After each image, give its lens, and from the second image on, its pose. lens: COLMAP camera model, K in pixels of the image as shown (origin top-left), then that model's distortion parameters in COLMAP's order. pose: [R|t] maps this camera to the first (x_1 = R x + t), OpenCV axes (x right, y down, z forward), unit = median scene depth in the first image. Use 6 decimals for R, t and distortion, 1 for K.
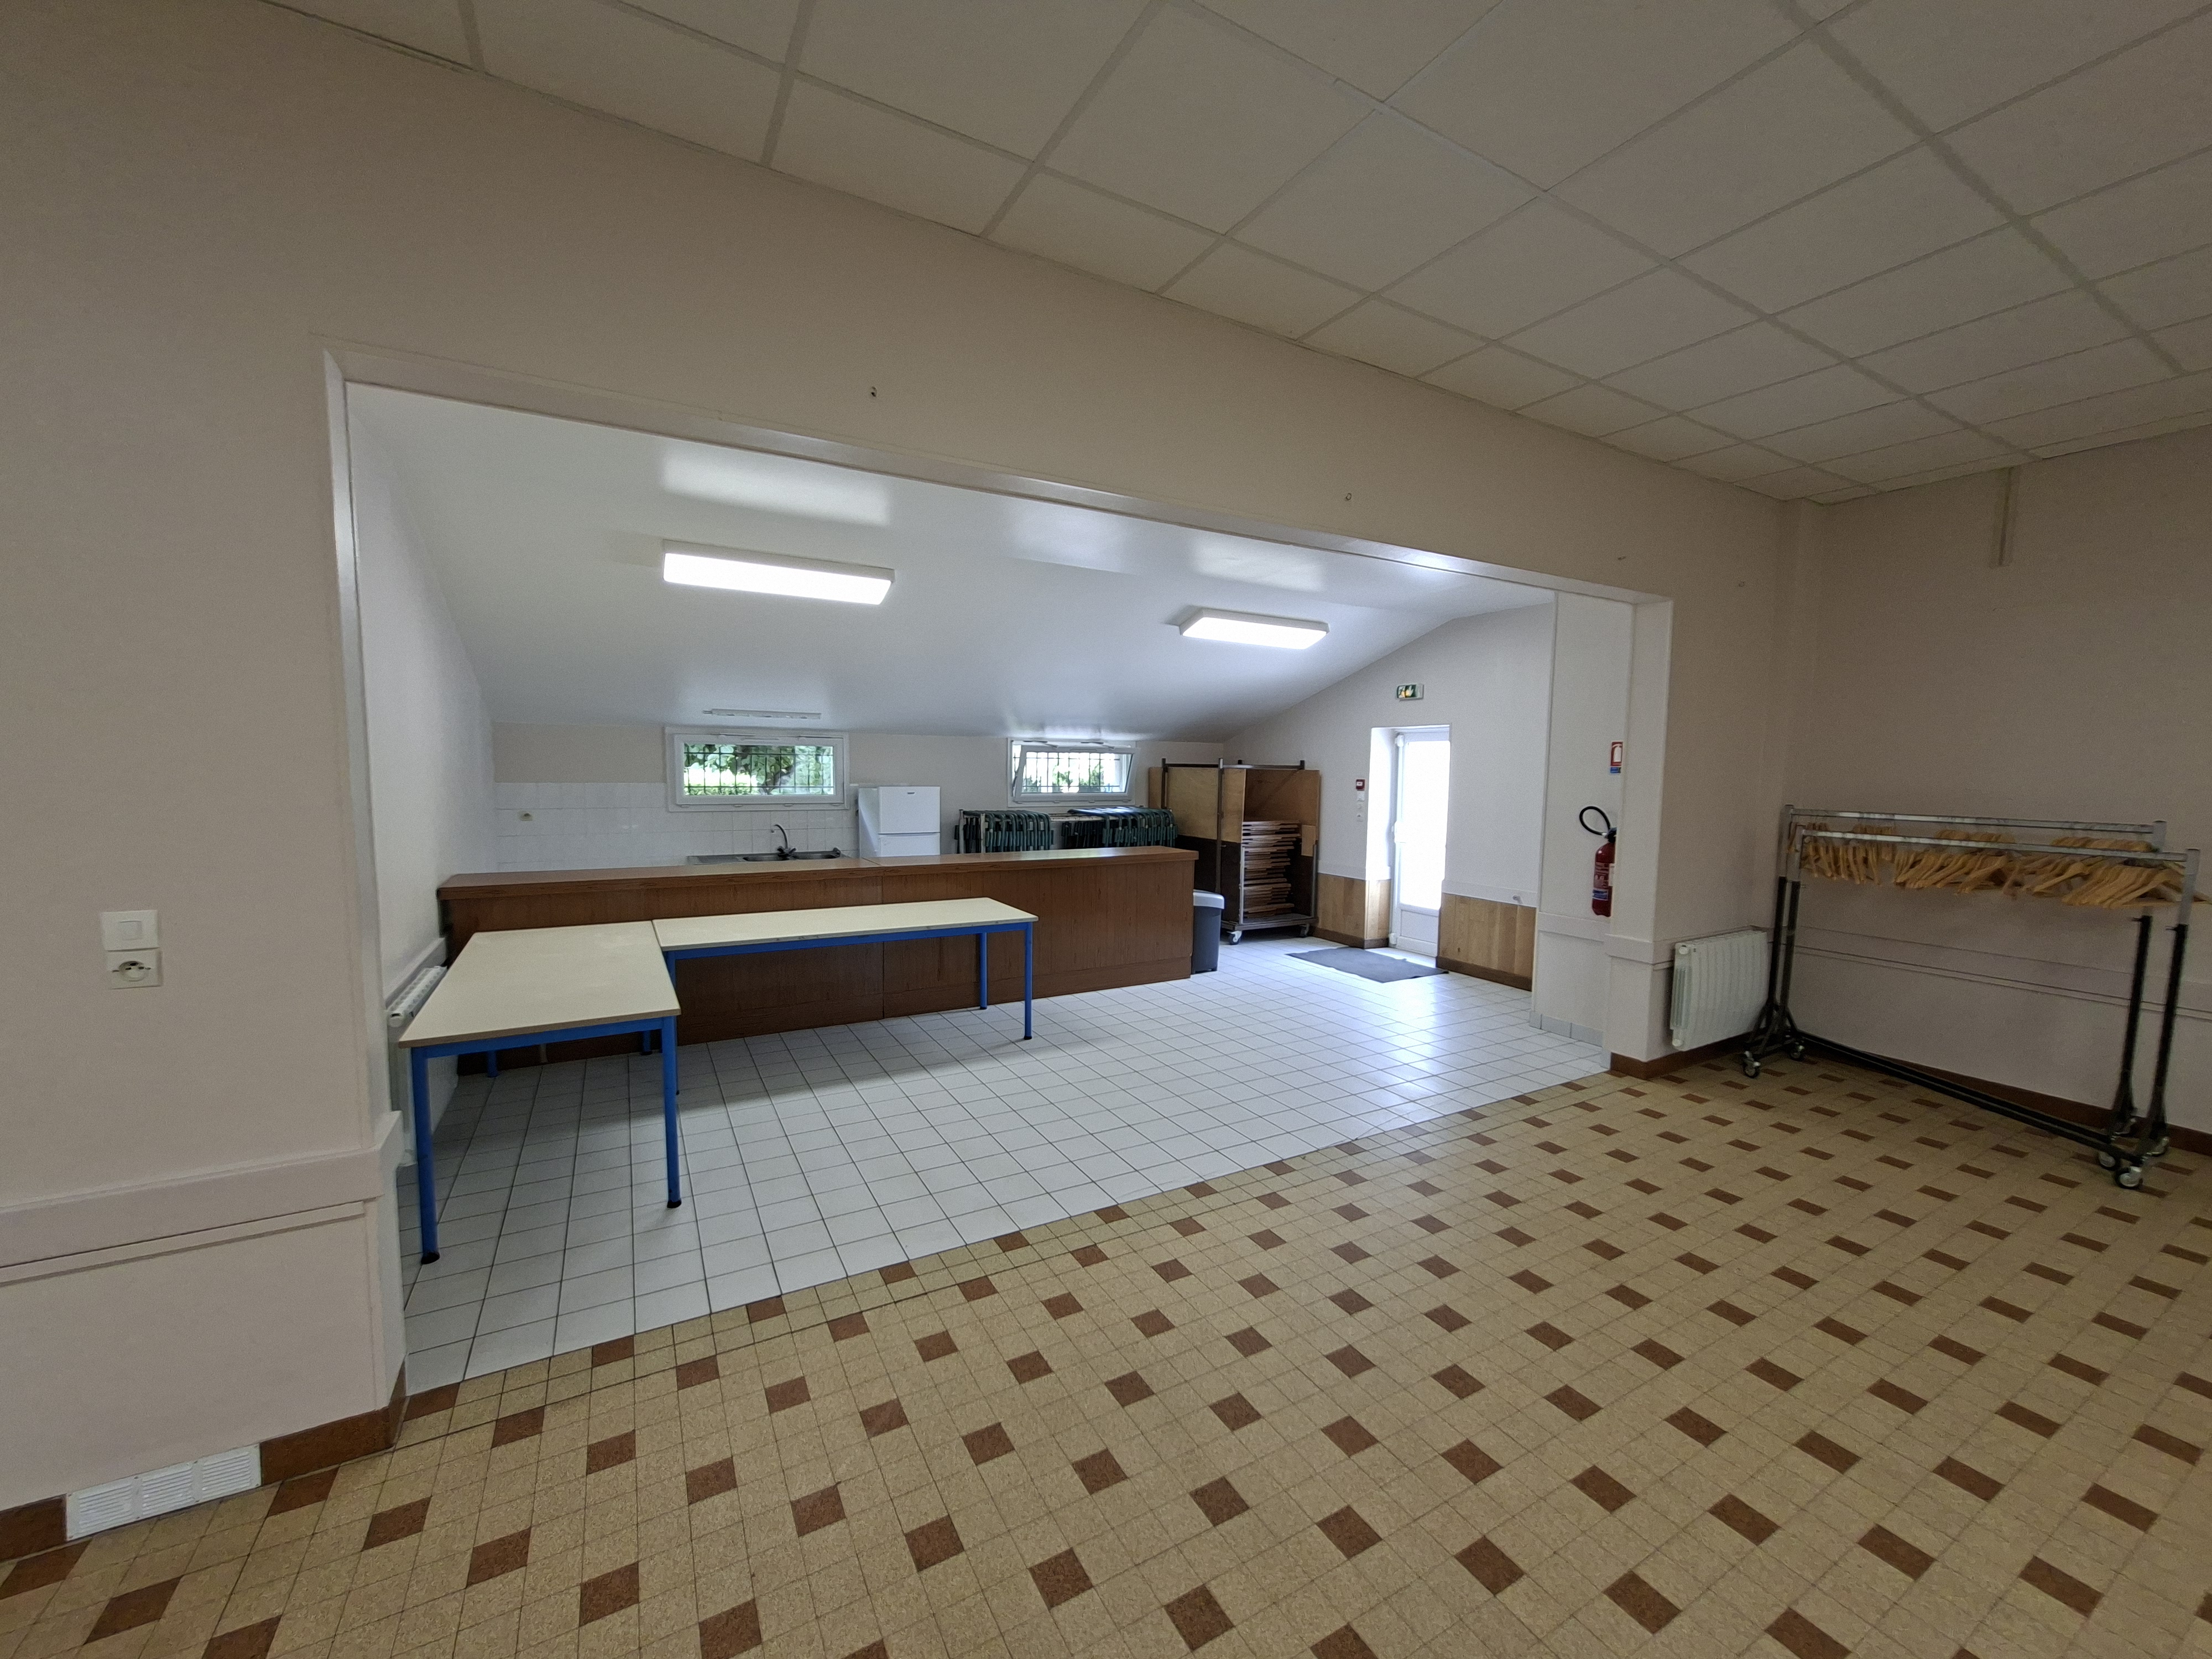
lens RADIAL K [[877.1, 0, 1114.4], [0, 877.1, 833.8], [0, 0, 1]] dist [-0.007789, 0.000246]
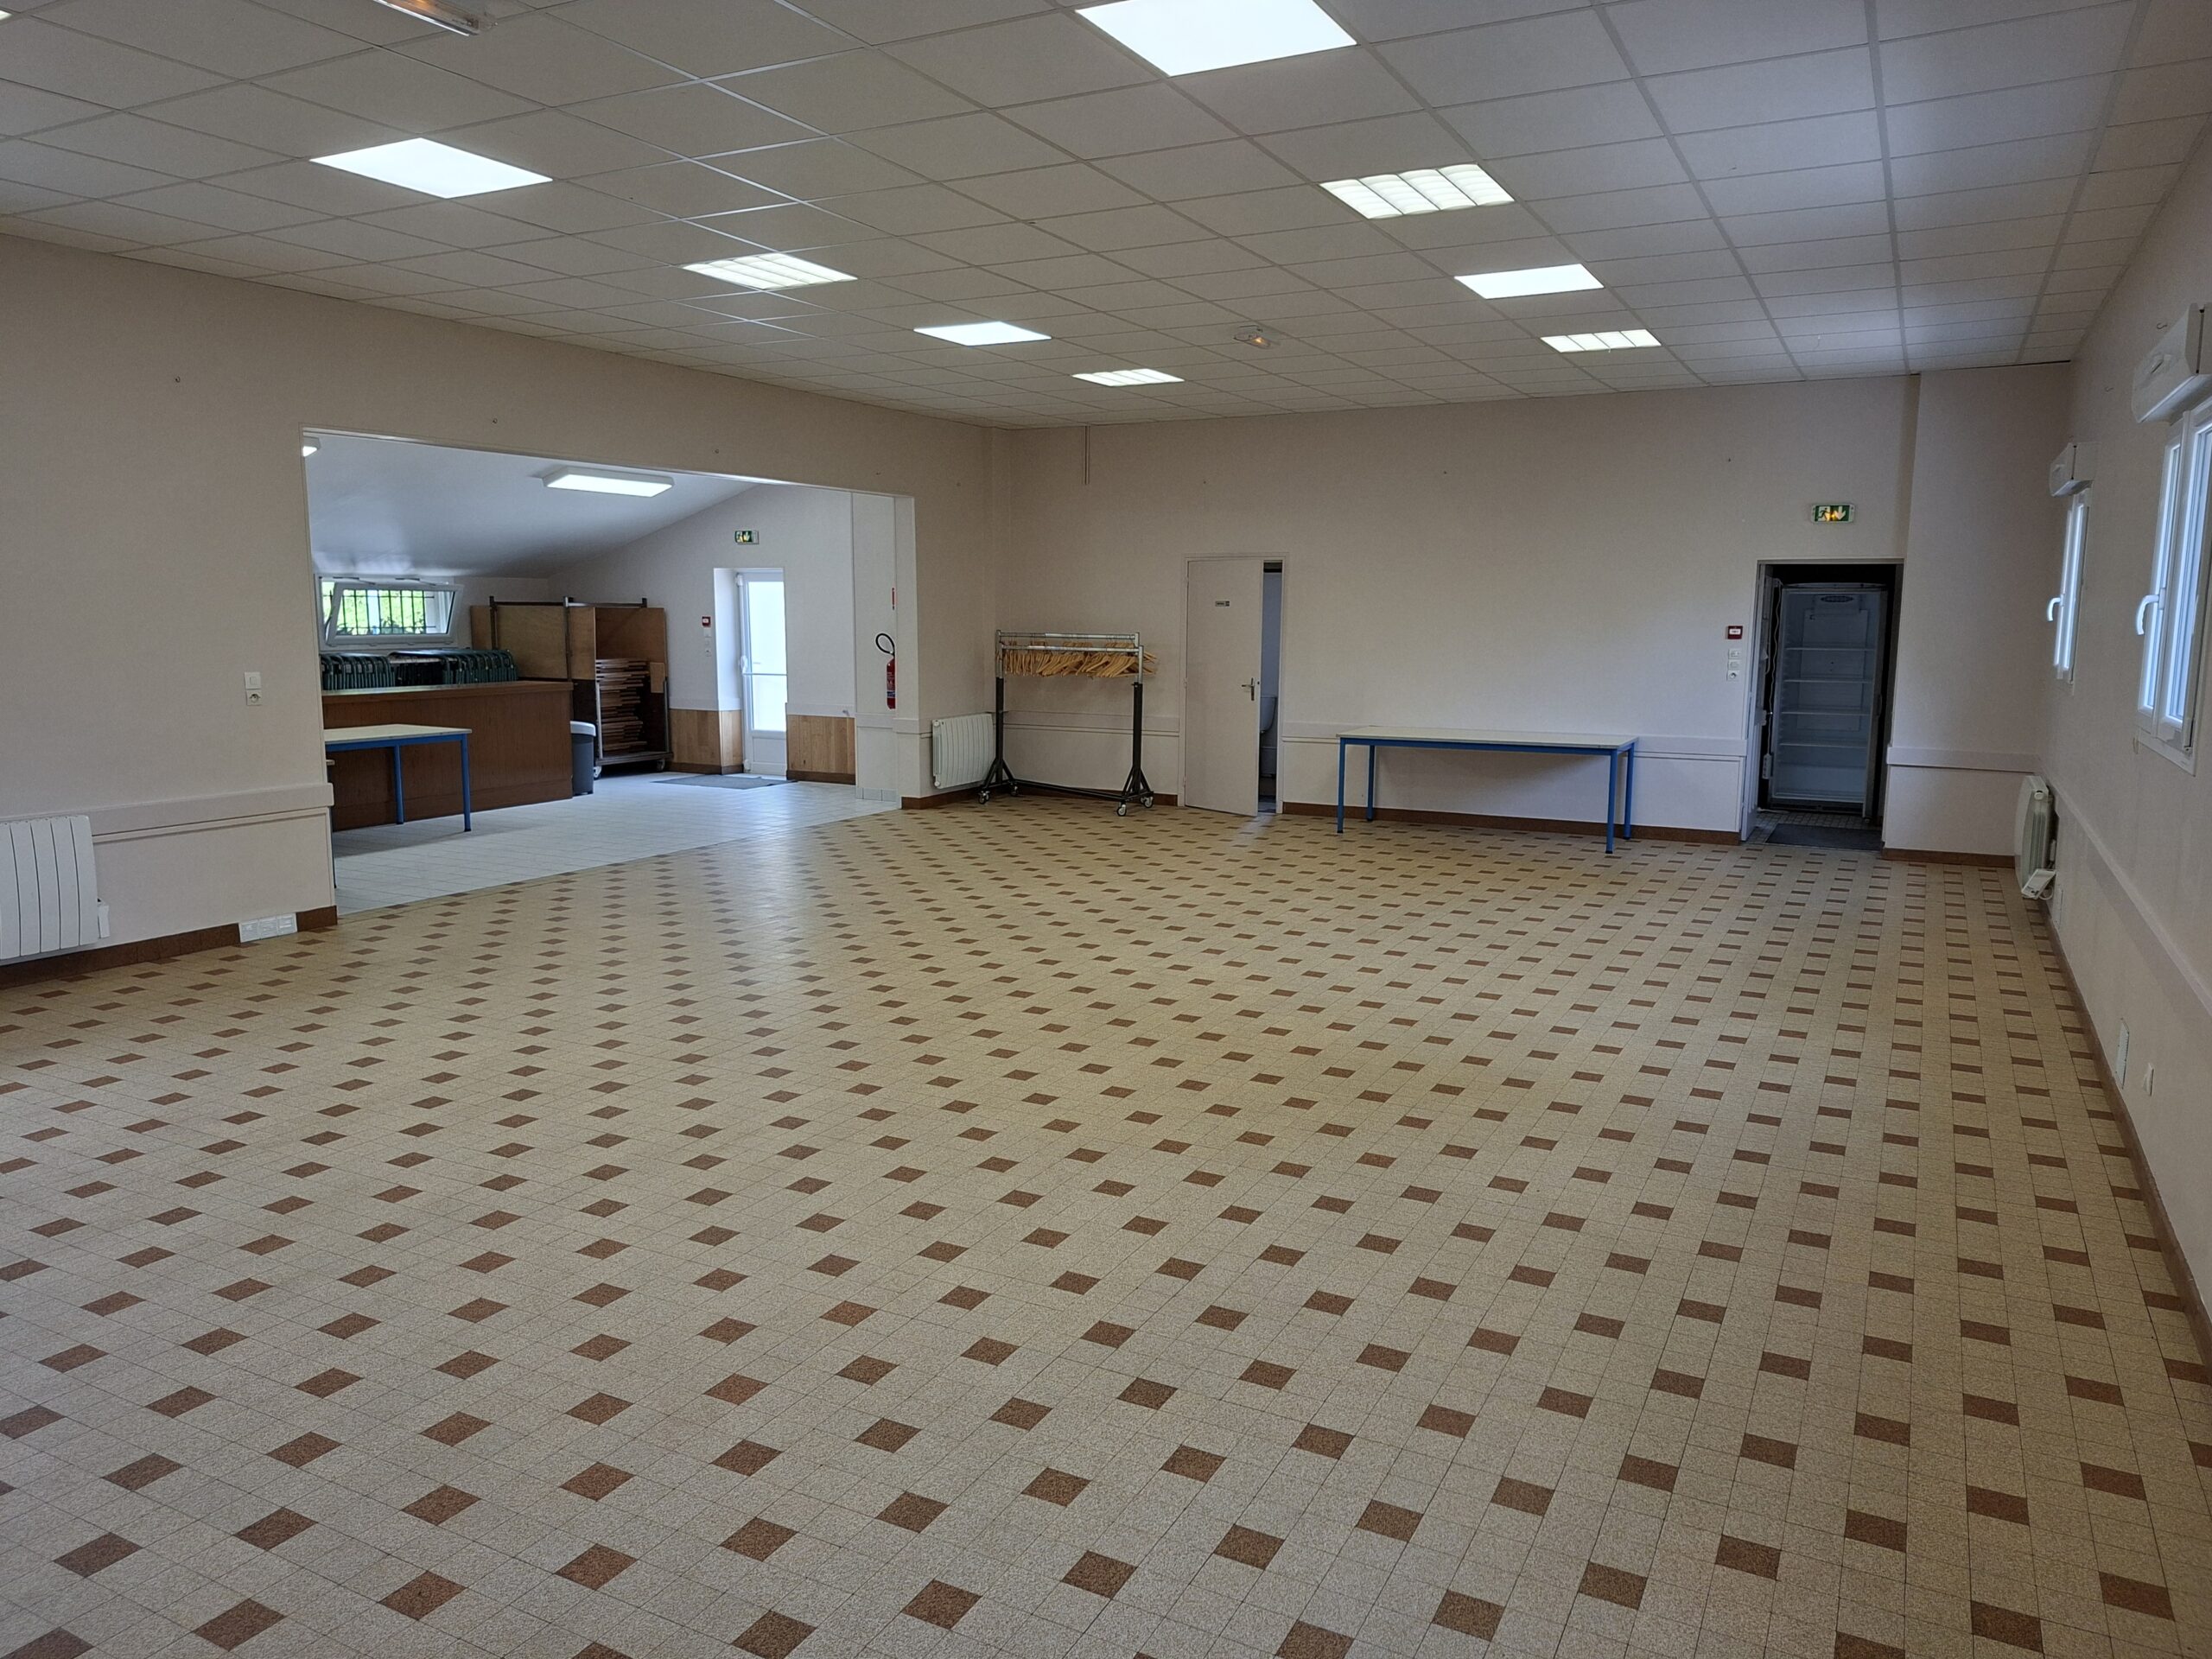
lens RADIAL K [[1539.1, 0, 1099.2], [0, 1539.1, 832.9], [0, 0, 1]] dist [0.122768, -0.158127]
pose [[0.849221, -0.088017, 0.520651, -0.322418], [0.049127, 0.994903, 0.088061, 0.057839], [-0.525748, -0.049206, 0.849216, -0.875204]]
